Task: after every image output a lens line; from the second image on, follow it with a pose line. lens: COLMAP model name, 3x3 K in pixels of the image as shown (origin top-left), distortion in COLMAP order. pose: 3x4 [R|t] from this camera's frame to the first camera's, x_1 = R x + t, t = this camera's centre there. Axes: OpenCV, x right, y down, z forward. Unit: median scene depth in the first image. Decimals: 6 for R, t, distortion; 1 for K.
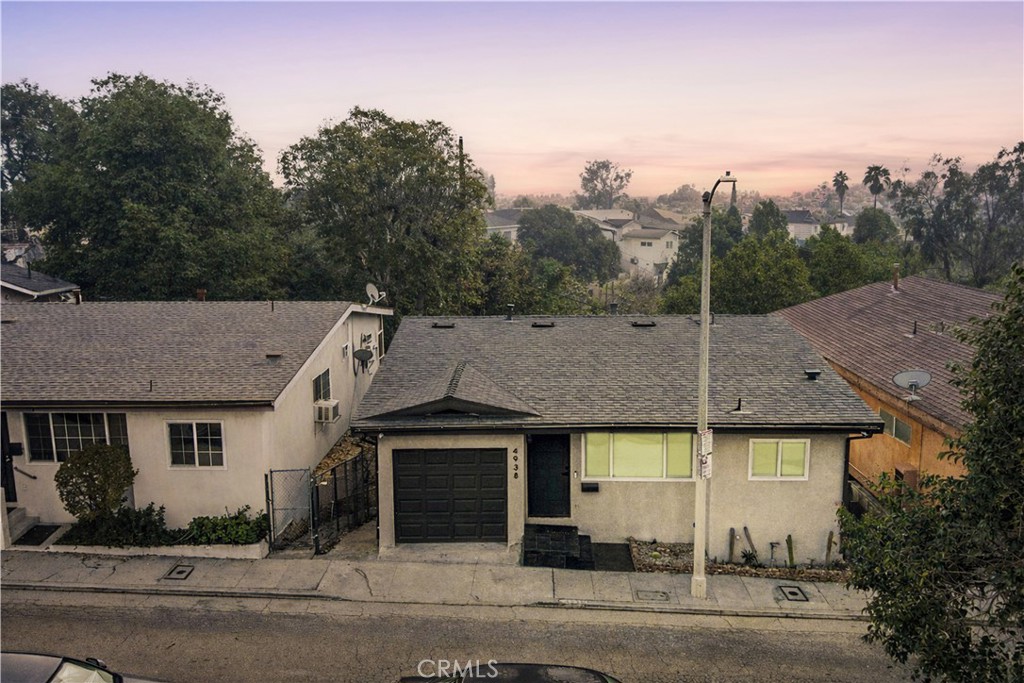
lens RADIAL K [[830.6, 0, 512.1], [0, 830.6, 328.5], [0, 0, 1]] dist [0.064356, -0.000895]
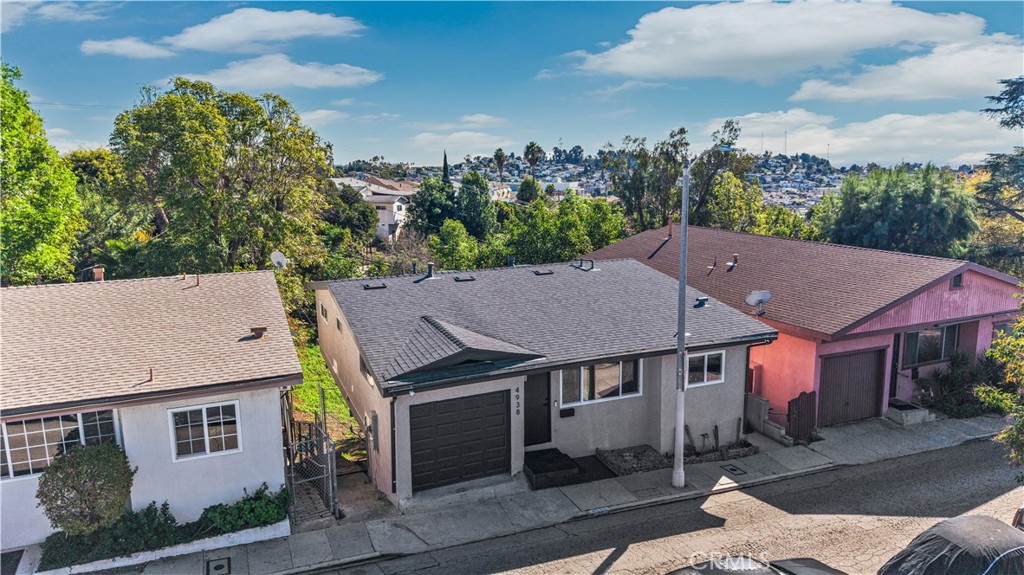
lens RADIAL K [[692.7, 0, 512.0], [0, 692.7, 287.5], [0, 0, 1]] dist [0.084331, -0.040145]
pose [[0.913674, -0.077827, 0.398926, -0.364164], [0.072664, 0.996961, 0.028075, -0.018659], [-0.399899, 0.003336, 0.916553, 0.136321]]
